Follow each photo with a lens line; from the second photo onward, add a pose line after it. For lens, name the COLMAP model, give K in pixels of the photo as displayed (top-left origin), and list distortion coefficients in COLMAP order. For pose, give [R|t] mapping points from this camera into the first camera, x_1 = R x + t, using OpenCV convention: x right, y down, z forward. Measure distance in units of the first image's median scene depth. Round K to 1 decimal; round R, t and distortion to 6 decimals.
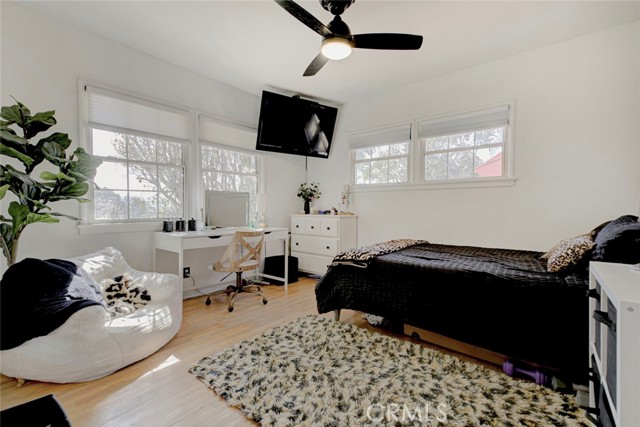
lens RADIAL K [[304.7, 0, 319.5], [0, 304.7, 207.0], [0, 0, 1]] dist [0.003344, 0.000022]
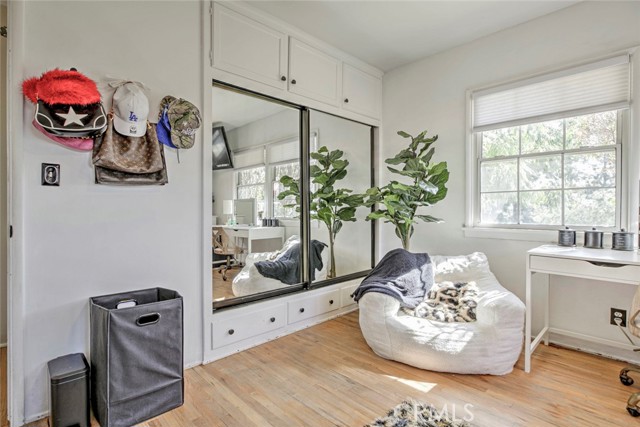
lens RADIAL K [[304.7, 0, 319.5], [0, 304.7, 207.0], [0, 0, 1]] dist [0.003344, 0.000022]
pose [[-0.120924, -0.005687, -0.992645, 0.360679], [0.002049, 0.999980, -0.005979, -0.007089], [0.992660, -0.002757, -0.120910, 0.684728]]
